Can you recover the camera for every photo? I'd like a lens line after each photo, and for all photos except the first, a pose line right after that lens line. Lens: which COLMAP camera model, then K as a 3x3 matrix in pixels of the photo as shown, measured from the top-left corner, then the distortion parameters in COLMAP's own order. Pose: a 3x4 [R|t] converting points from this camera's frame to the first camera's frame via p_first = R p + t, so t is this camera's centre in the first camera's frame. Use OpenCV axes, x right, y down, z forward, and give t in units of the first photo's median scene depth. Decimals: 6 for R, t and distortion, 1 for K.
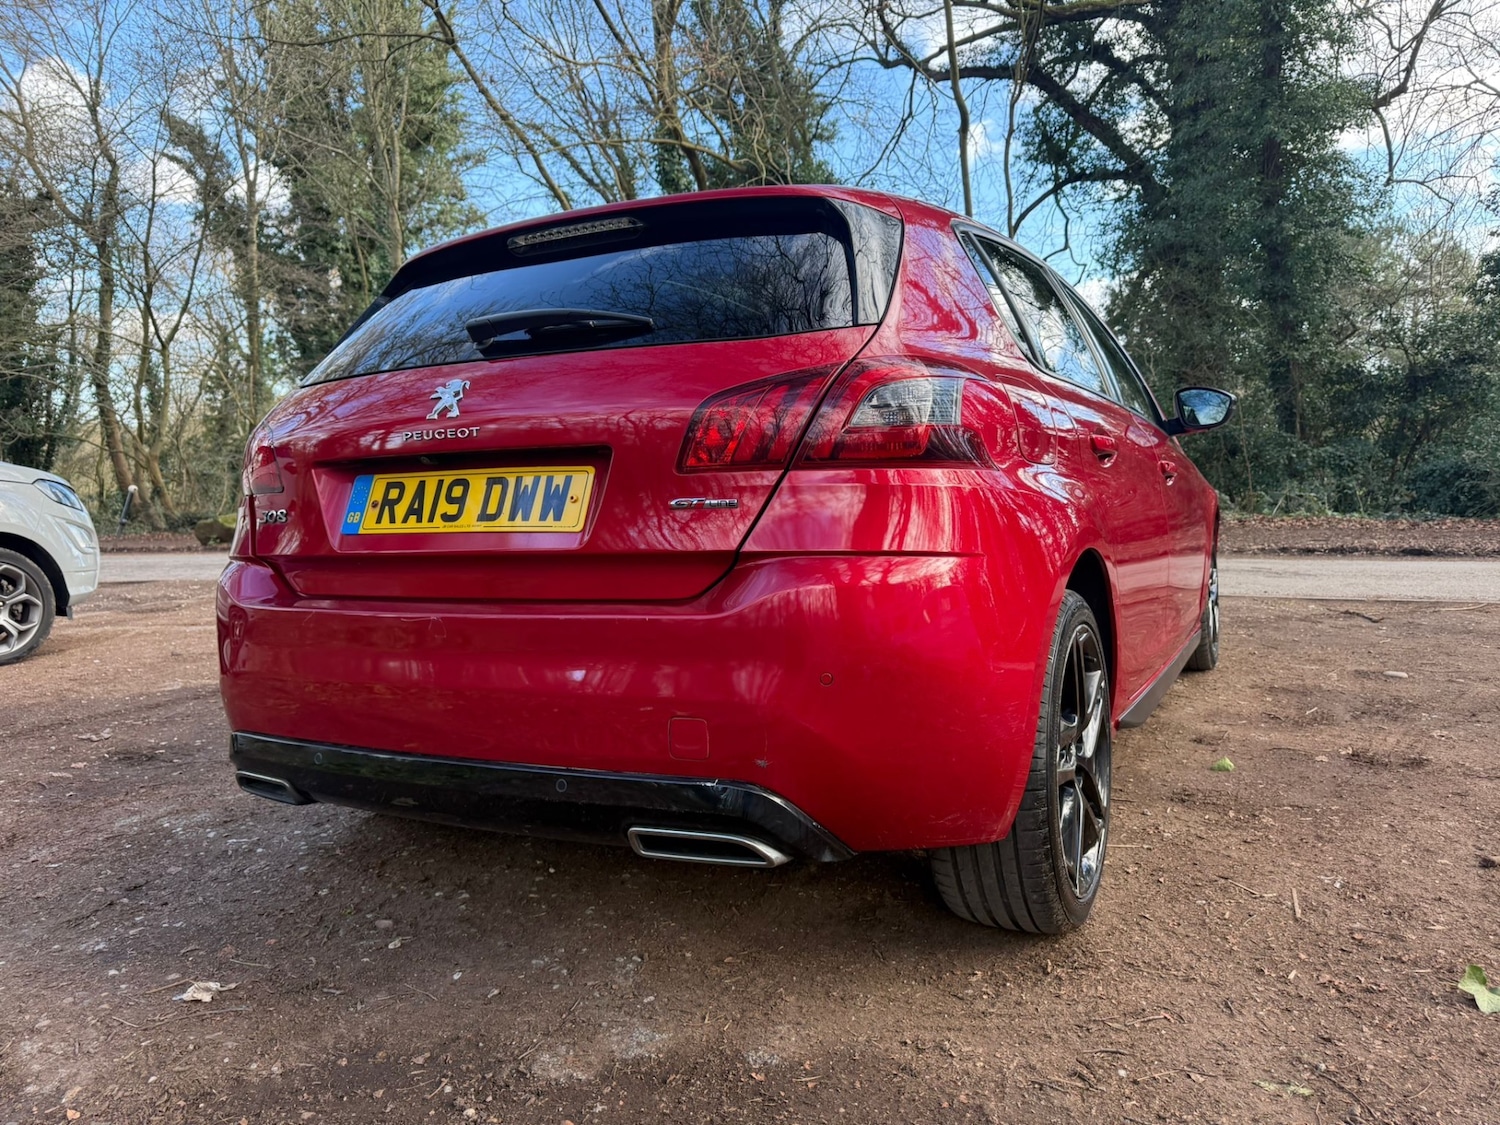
lens RADIAL K [[1068.7, 0, 753.0], [0, 1068.7, 578.6], [0, 0, 1]] dist [0.001808, -0.003708]
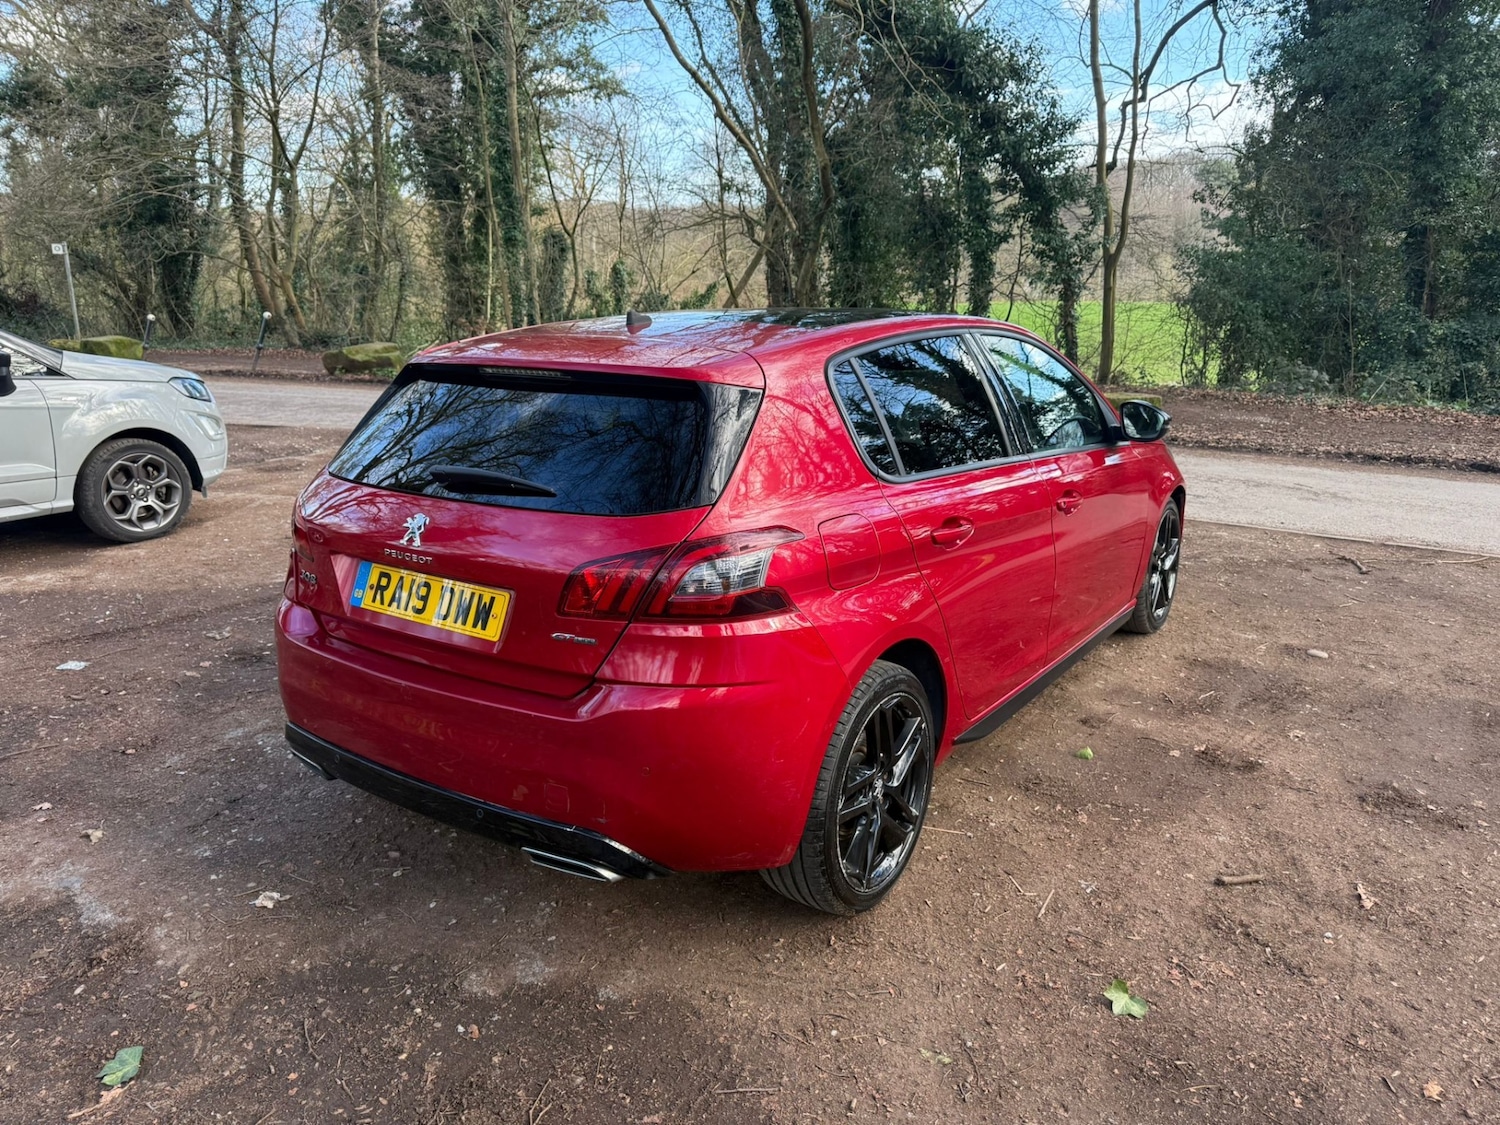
lens RADIAL K [[1065.3, 0, 754.6], [0, 1065.3, 584.0], [0, 0, 1]] dist [0.010049, -0.011741]
pose [[0.992213, 0.065524, -0.105922, 0.262229], [-0.044582, 0.980929, 0.189185, -0.325268], [0.116298, -0.182989, 0.976212, -0.271522]]
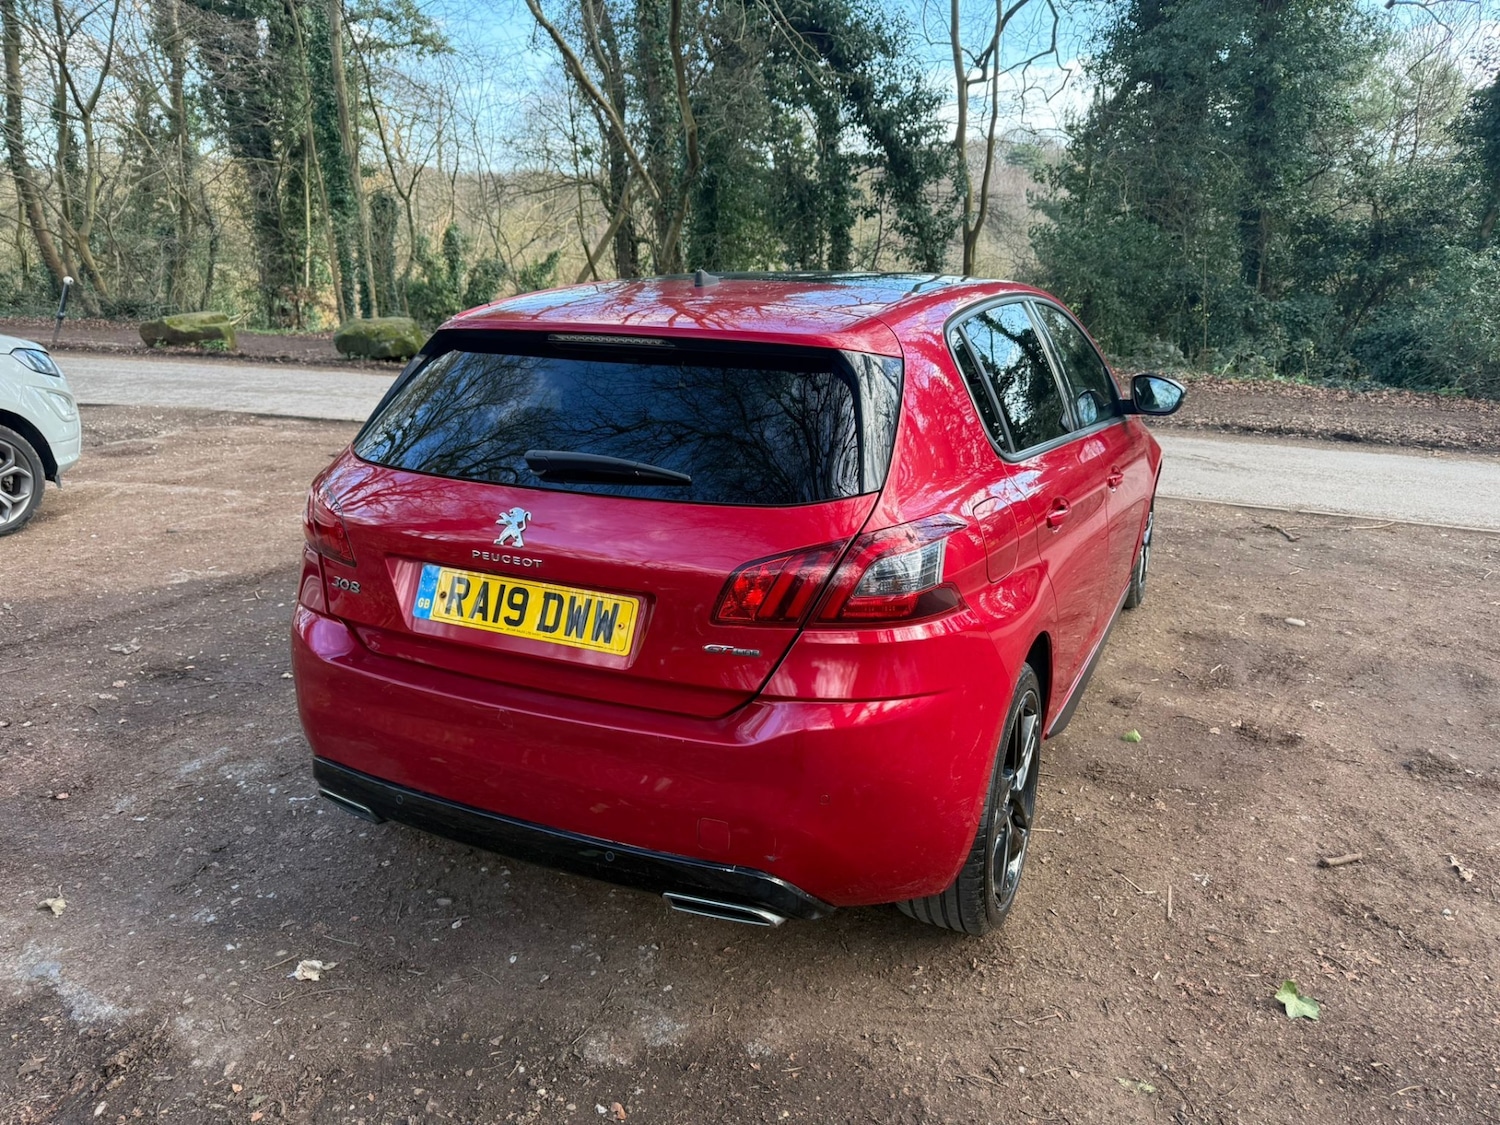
lens RADIAL K [[1065.3, 0, 754.6], [0, 1065.3, 584.0], [0, 0, 1]] dist [0.010049, -0.011741]
pose [[0.997869, 0.035456, 0.054780, -0.069255], [-0.045939, 0.977922, 0.203860, -0.304435], [-0.046342, -0.205942, 0.977466, -0.143608]]
